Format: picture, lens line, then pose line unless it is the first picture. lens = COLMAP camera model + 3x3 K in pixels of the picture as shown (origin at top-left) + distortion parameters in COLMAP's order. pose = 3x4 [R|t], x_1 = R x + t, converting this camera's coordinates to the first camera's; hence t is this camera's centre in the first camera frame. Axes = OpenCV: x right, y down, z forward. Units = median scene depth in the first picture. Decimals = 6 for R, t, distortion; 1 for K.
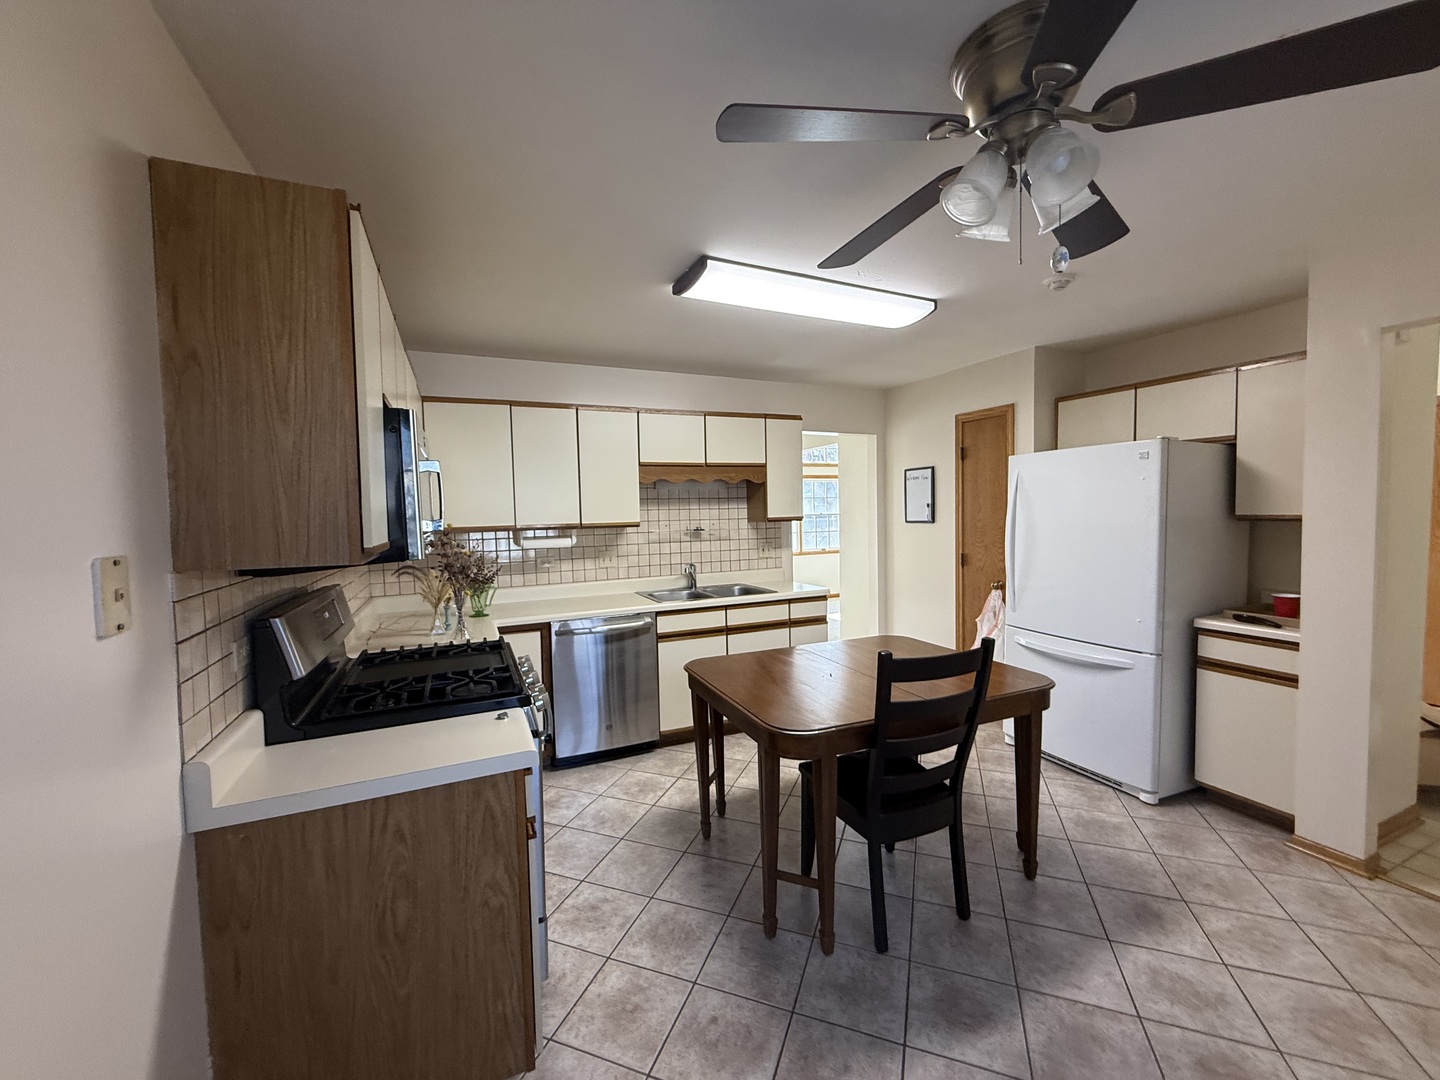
lens RADIAL K [[574.1, 0, 714.7], [0, 574.1, 537.9], [0, 0, 1]] dist [-0.001533, 0.000458]
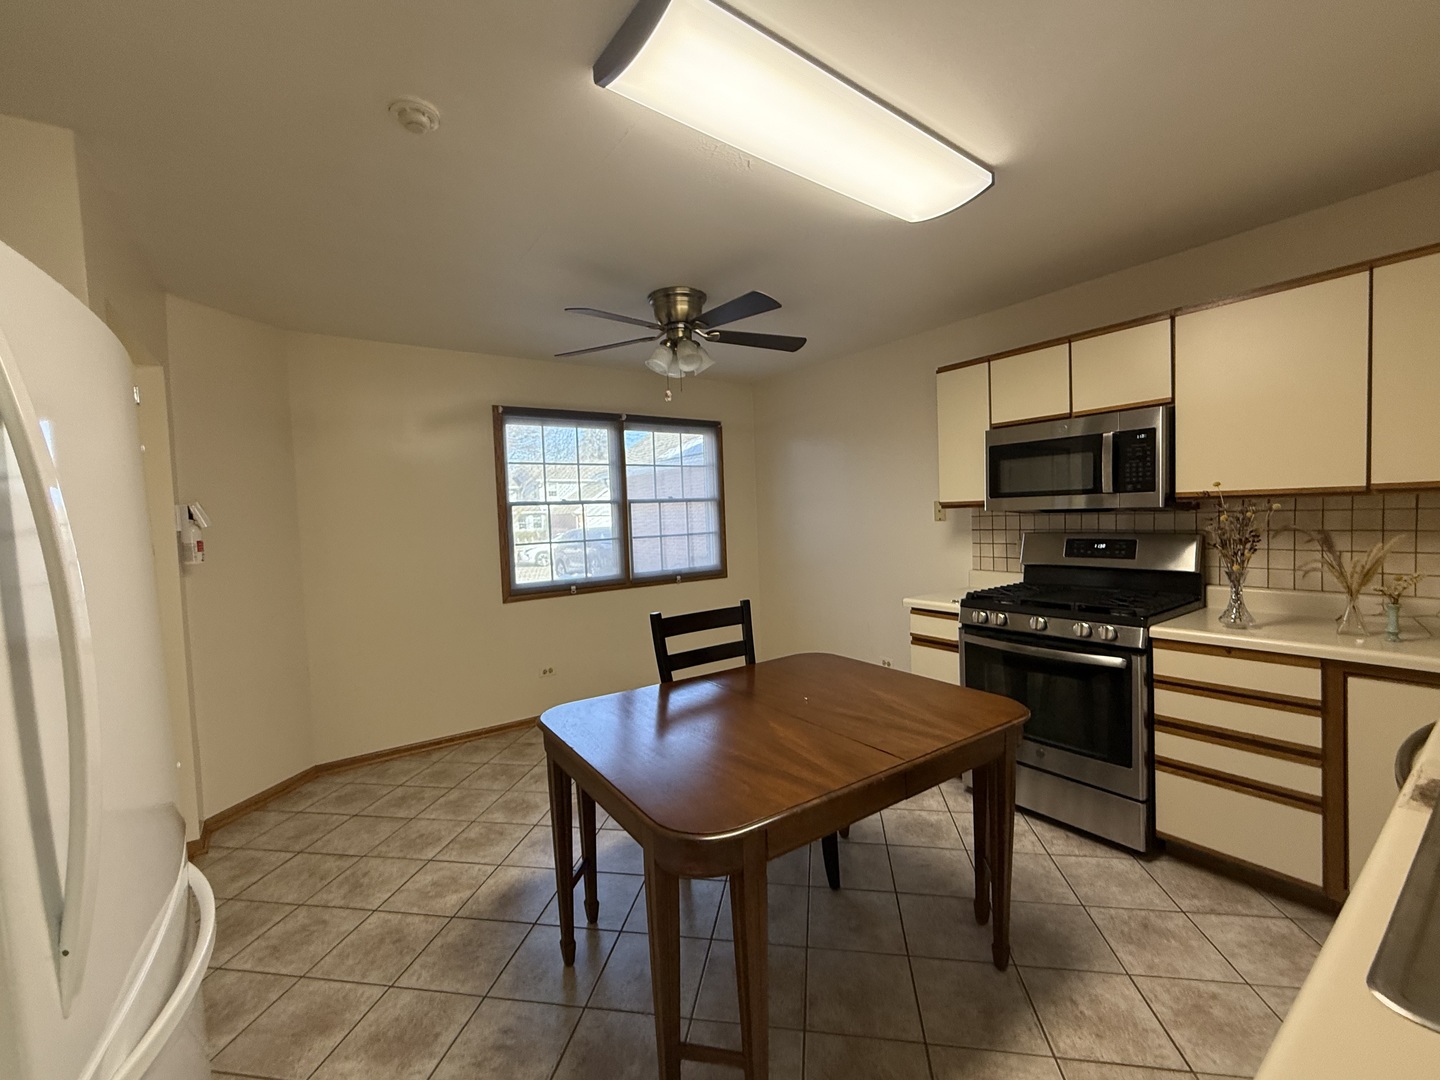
lens RADIAL K [[595.4, 0, 720.0], [0, 595.4, 540.0], [0, 0, 1]] dist [0.000030, 0.000090]
pose [[-0.978909, 0.067978, -0.192657, 0.557369], [0.050166, 0.994128, 0.095879, -0.076245], [0.198044, 0.084192, -0.976571, 2.124907]]
